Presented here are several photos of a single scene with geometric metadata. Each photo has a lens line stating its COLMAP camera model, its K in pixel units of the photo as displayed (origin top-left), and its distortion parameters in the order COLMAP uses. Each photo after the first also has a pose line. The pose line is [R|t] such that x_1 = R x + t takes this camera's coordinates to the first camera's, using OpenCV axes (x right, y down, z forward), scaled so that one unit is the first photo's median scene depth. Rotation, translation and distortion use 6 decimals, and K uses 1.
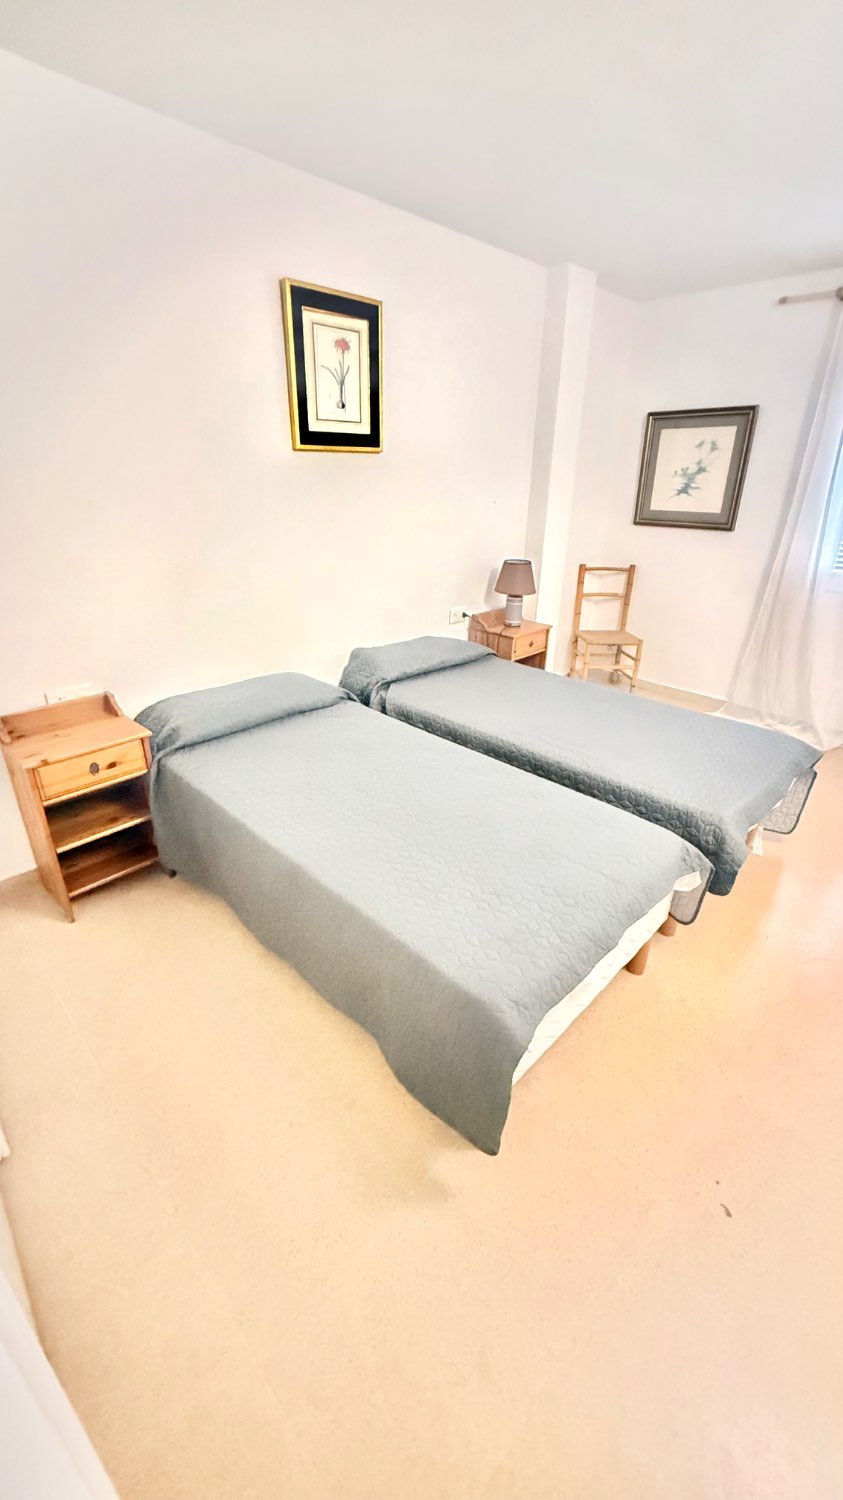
lens RADIAL K [[598.5, 0, 420.7], [0, 598.5, 745.5], [0, 0, 1]] dist [0.001196, -0.000027]
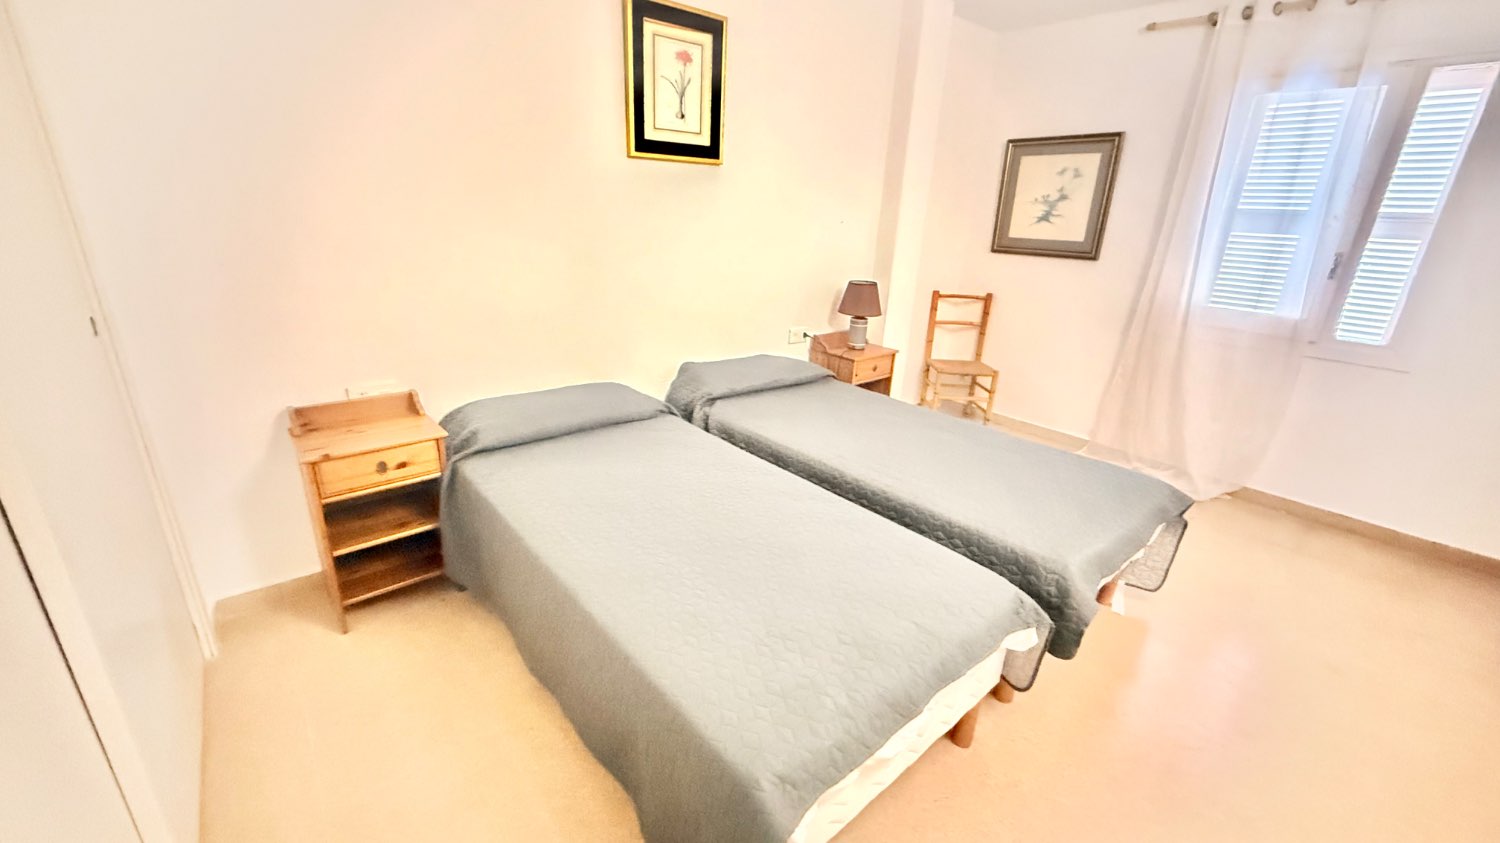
lens RADIAL K [[598.5, 0, 744.4], [0, 598.5, 422.0], [0, 0, 1]] dist [0.001196, -0.000027]
pose [[0.996248, 0.052015, -0.069170, 0.067755], [-0.057966, 0.994518, -0.087025, 0.012691], [0.064264, 0.090708, 0.993802, 0.074394]]
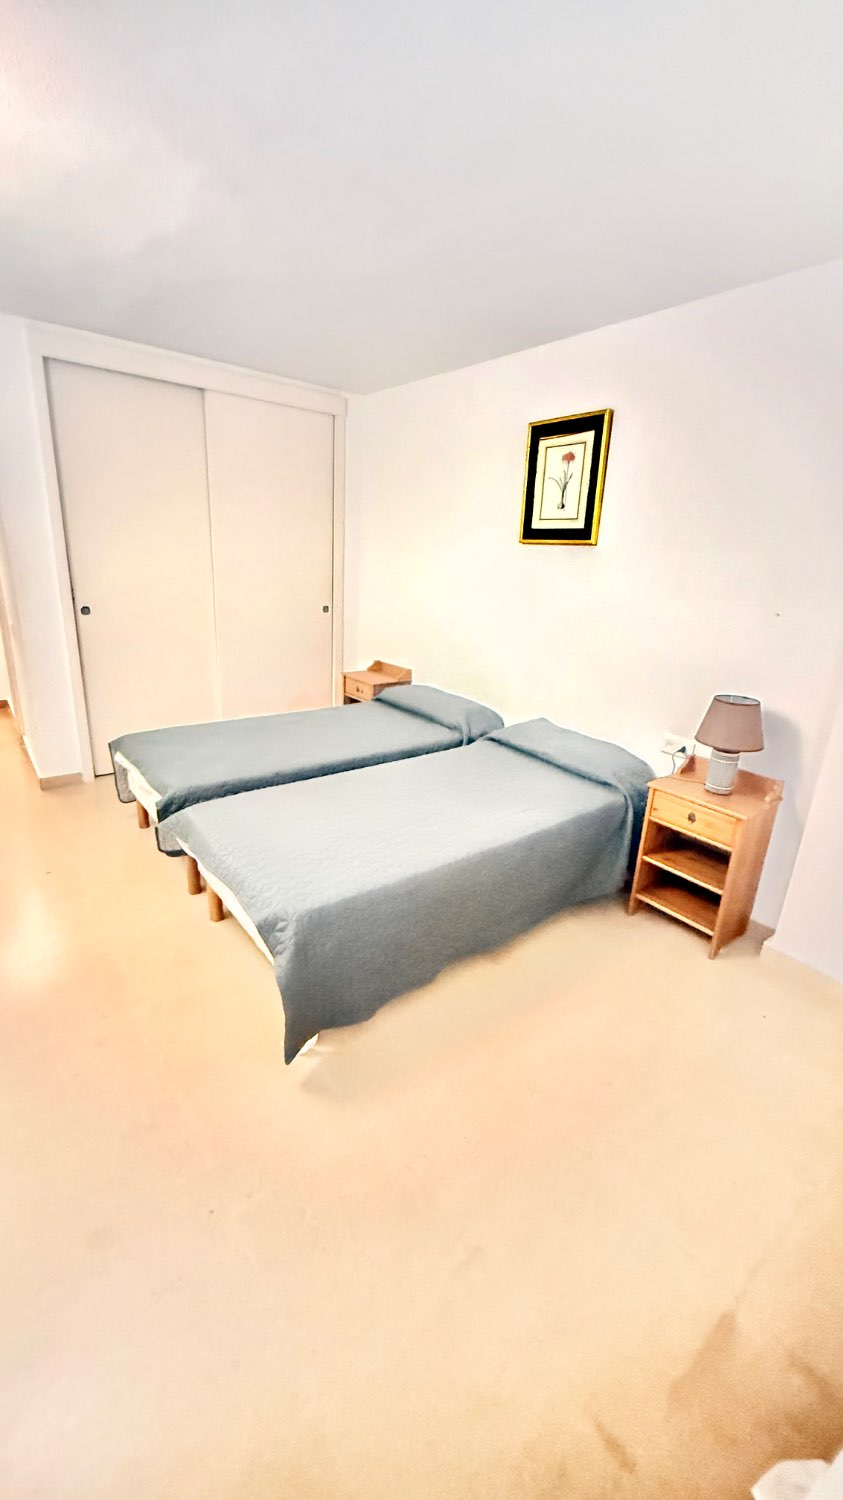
lens RADIAL K [[598.5, 0, 420.7], [0, 598.5, 745.5], [0, 0, 1]] dist [0.001196, -0.000027]
pose [[-0.114666, 0.289562, -0.950266, 1.149720], [-0.462564, 0.830984, 0.309031, -0.424374], [0.879140, 0.474994, 0.038655, 0.953839]]
